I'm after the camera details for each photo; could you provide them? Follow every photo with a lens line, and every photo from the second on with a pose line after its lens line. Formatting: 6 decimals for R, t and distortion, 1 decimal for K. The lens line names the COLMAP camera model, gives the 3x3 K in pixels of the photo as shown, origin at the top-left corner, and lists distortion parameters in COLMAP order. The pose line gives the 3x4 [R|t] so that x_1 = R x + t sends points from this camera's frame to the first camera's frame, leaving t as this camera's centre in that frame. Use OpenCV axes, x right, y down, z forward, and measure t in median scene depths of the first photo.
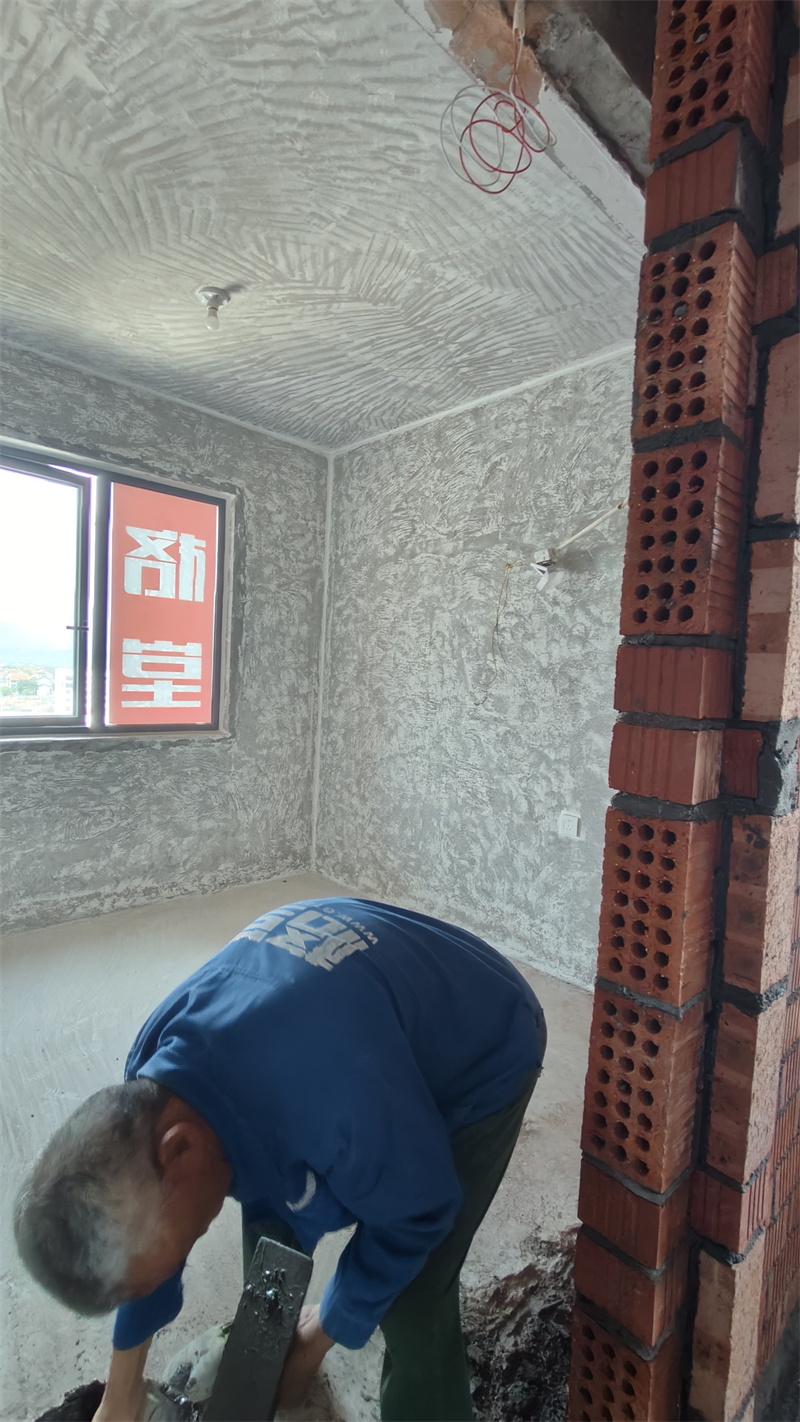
lens RADIAL K [[649.8, 0, 417.1], [0, 649.8, 713.9], [0, 0, 1]] dist [-0.001890, 0.000283]
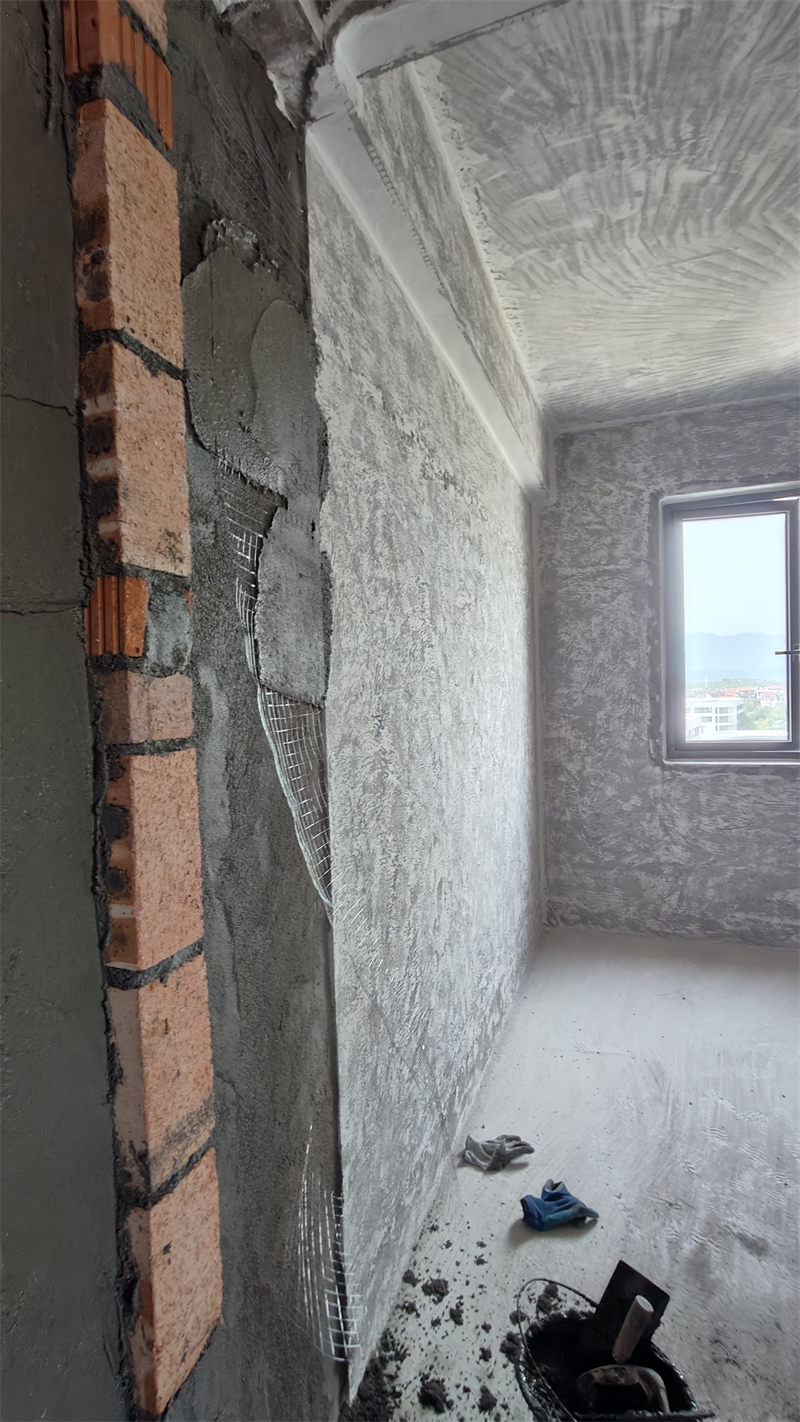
lens RADIAL K [[649.8, 0, 390.1], [0, 649.8, 711.9], [0, 0, 1]] dist [-0.001890, 0.000283]
pose [[0.414735, -0.028280, -0.909503, 0.131963], [-0.002365, 0.999480, -0.032157, -0.008142], [0.909939, 0.015488, 0.414452, 0.034811]]
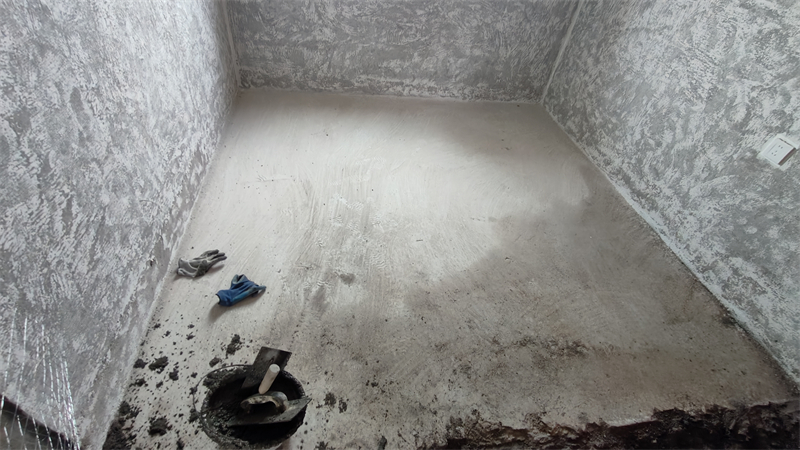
lens RADIAL K [[365.6, 0, 404.3], [0, 365.6, 230.5], [0, 0, 1]] dist [-0.001890, 0.000283]
pose [[0.816373, 0.435938, -0.378804, 0.027686], [-0.118668, 0.768535, 0.628707, -0.018767], [0.565202, -0.468307, 0.679143, 0.211151]]
